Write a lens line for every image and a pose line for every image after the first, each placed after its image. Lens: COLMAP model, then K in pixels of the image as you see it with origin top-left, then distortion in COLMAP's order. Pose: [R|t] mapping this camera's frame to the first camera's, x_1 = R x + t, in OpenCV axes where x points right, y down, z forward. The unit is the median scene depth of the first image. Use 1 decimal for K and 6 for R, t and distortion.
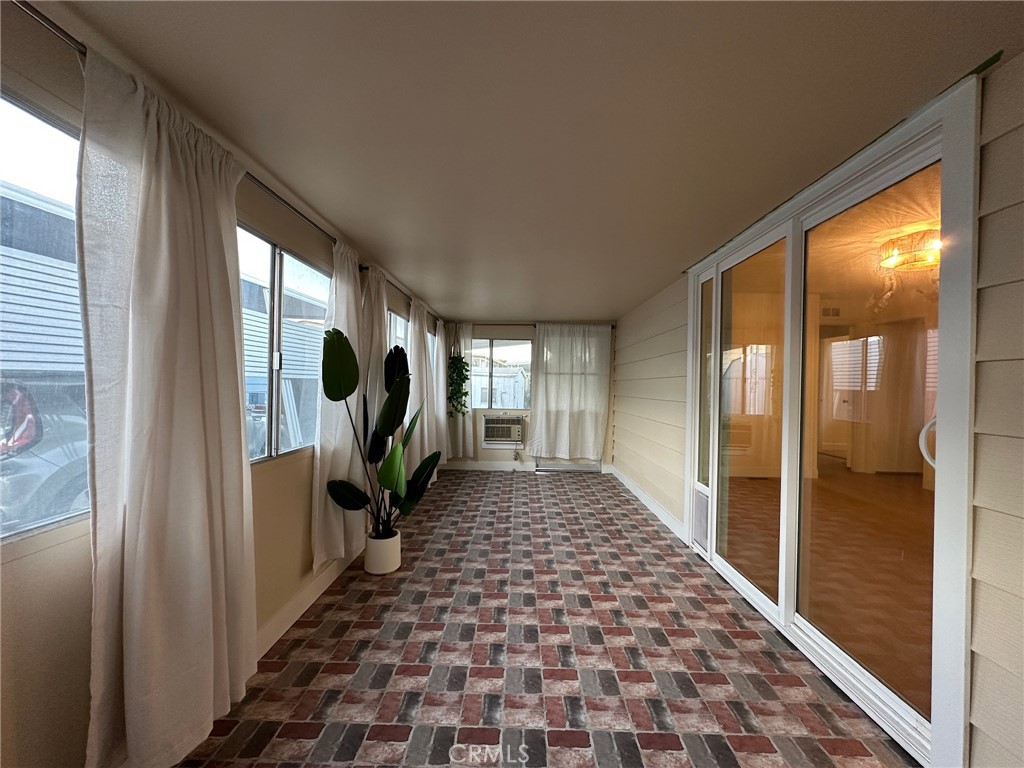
lens RADIAL K [[409.0, 0, 513.3], [0, 409.0, 386.6], [0, 0, 1]] dist [-0.003311, 0.001267]
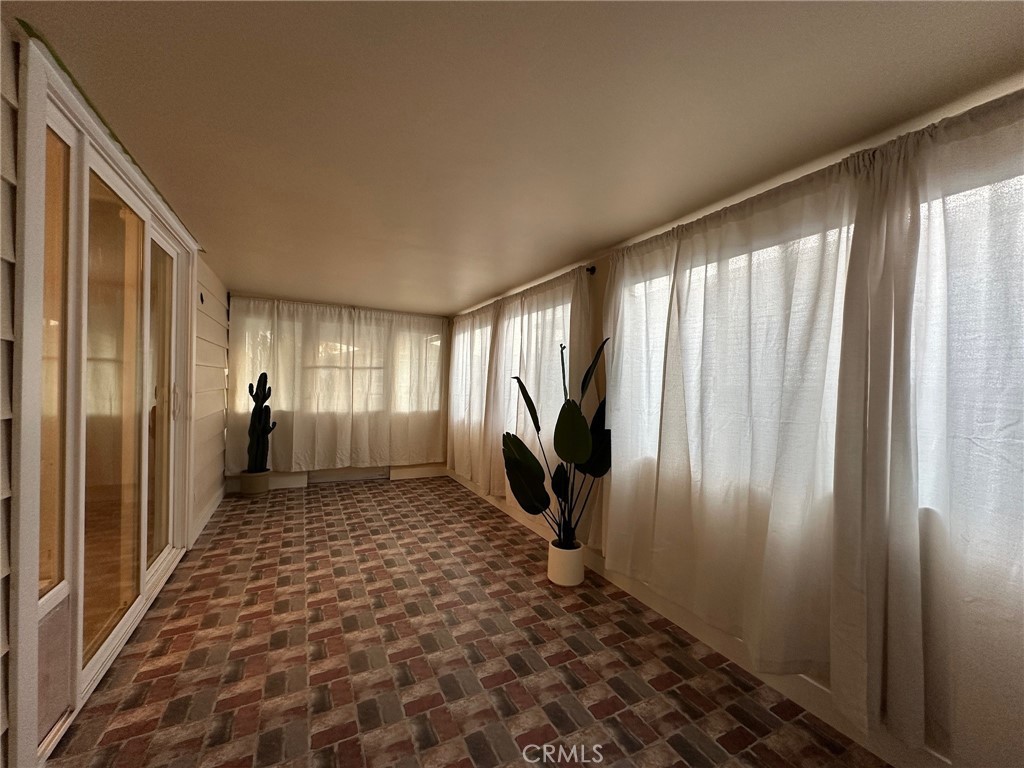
lens RADIAL K [[409.0, 0, 508.3], [0, 409.0, 381.6], [0, 0, 1]] dist [-0.003311, 0.001267]
pose [[-0.884151, -0.038757, -0.465591, 0.316304], [-0.040416, 0.999162, -0.006422, -0.008078], [0.465450, 0.013139, -0.884977, 2.135821]]
